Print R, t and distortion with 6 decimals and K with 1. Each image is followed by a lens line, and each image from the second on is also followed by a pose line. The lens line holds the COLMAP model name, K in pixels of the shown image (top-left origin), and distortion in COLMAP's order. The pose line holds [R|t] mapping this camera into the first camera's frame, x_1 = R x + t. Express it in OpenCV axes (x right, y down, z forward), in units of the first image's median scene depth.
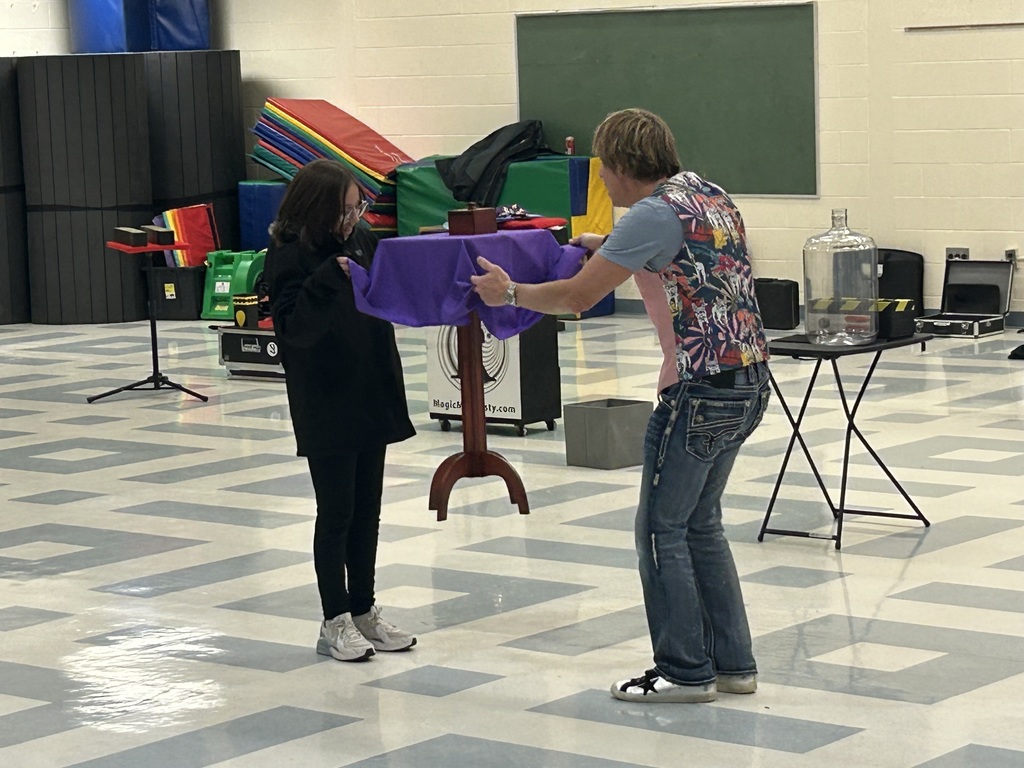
lens RADIAL K [[2908.0, 0, 512.0], [0, 2908.0, 384.0], [0, 0, 1]] dist [0.246765, -0.149177]
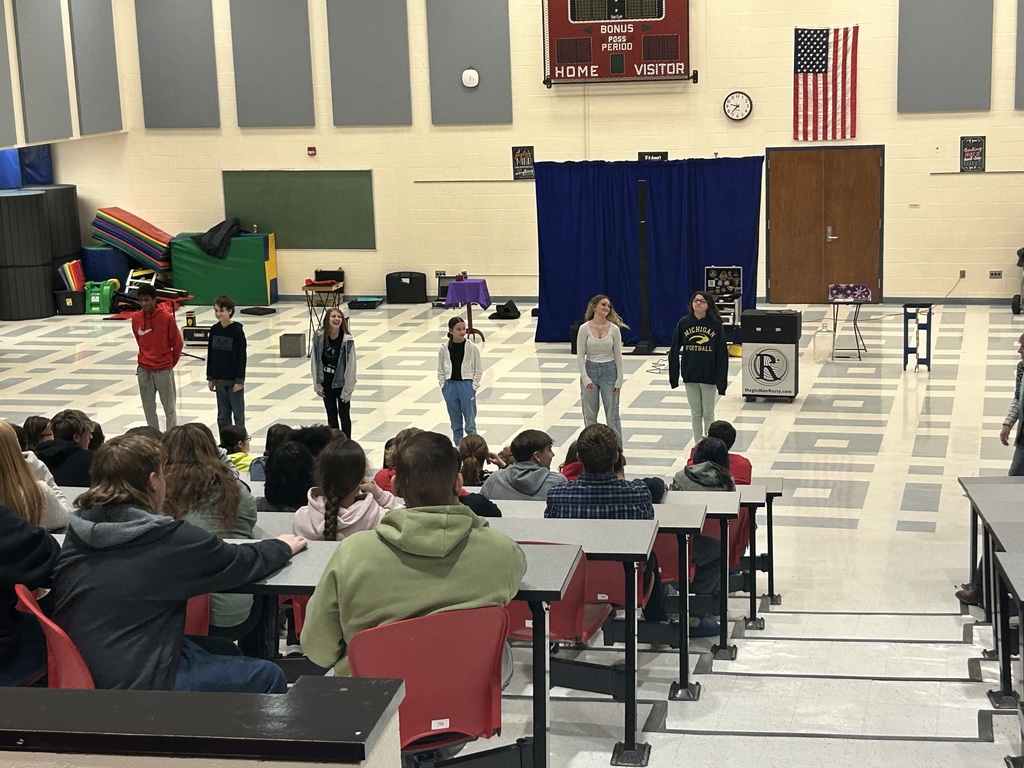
lens RADIAL K [[1767.4, 0, 513.5], [0, 1767.4, 394.2], [0, 0, 1]] dist [0.236116, -1.312903]
pose [[0.908330, -0.083525, 0.409830, -0.374265], [0.051773, 0.994775, 0.087991, -0.064395], [-0.415038, -0.058707, 0.907908, -0.352978]]
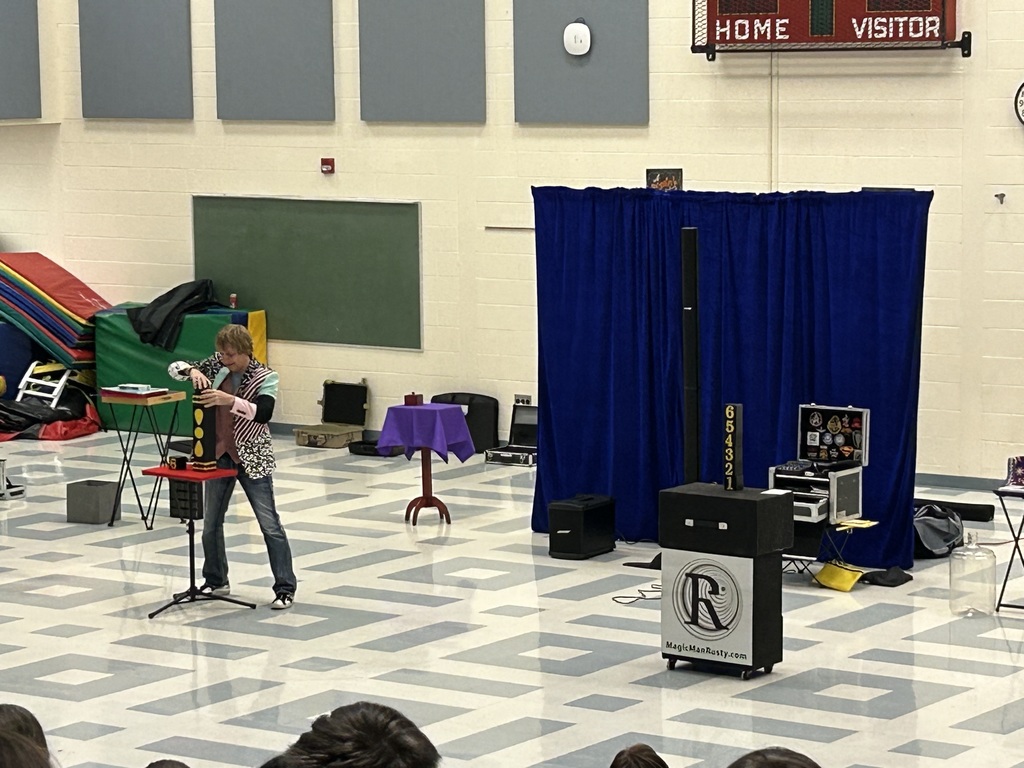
lens RADIAL K [[3083.9, 0, 512.0], [0, 3083.9, 384.0], [0, 0, 1]] dist [0.099293, 1.658475]
pose [[0.996368, 0.014323, 0.083934, 0.028069], [-0.013862, 0.999885, -0.006072, -0.038916], [-0.084012, 0.004886, 0.996453, -0.344610]]
